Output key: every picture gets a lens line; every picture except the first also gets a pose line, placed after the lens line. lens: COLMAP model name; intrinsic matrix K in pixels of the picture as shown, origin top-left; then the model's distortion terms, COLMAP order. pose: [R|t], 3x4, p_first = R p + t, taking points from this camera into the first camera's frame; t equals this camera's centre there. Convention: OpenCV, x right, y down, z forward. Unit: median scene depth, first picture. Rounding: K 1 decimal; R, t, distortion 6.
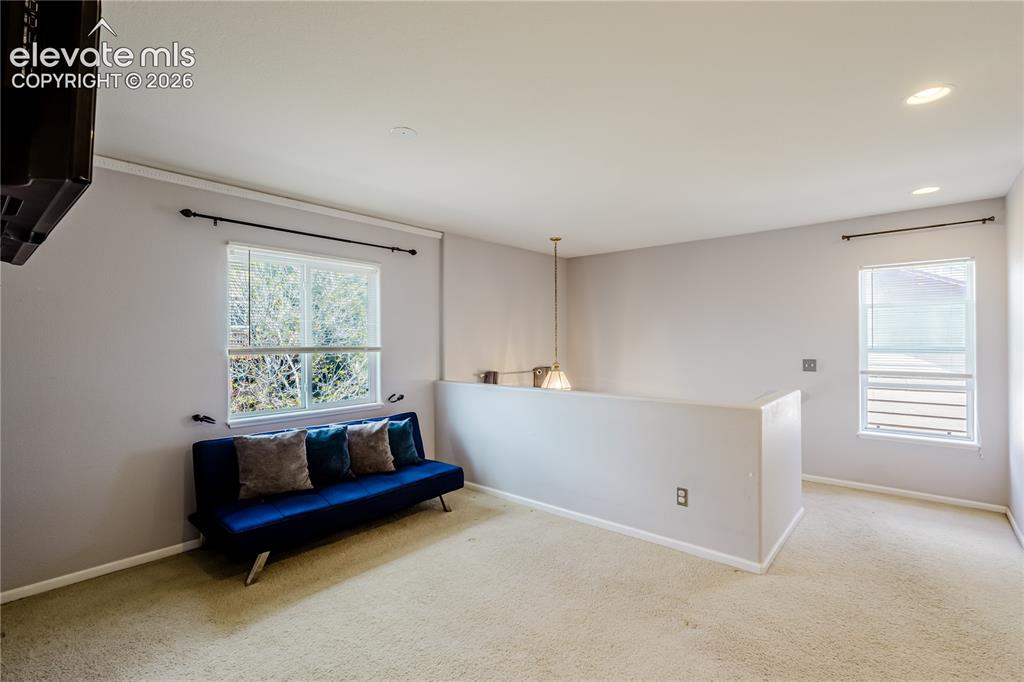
lens RADIAL K [[468.0, 0, 514.4], [0, 468.0, 340.1], [0, 0, 1]] dist [-0.000097, 0.000445]
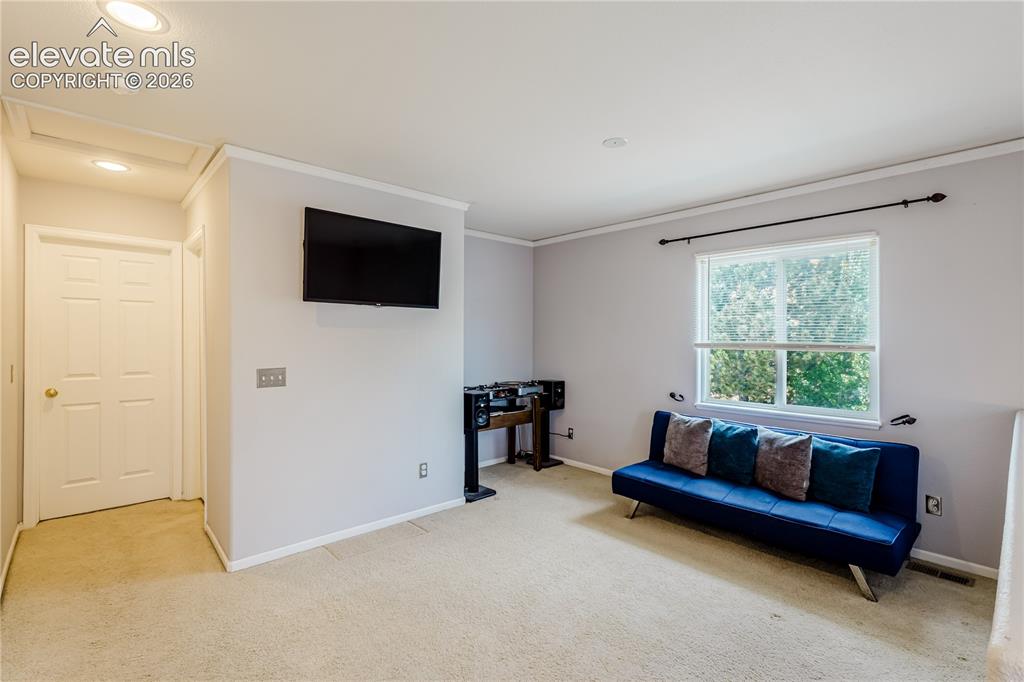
lens RADIAL K [[468.0, 0, 514.4], [0, 468.0, 340.1], [0, 0, 1]] dist [-0.000097, 0.000445]
pose [[-0.119387, 0.011214, -0.992784, 0.568548], [0.000728, 0.999937, 0.011207, -0.002516], [0.992847, 0.000615, -0.119388, 0.594595]]
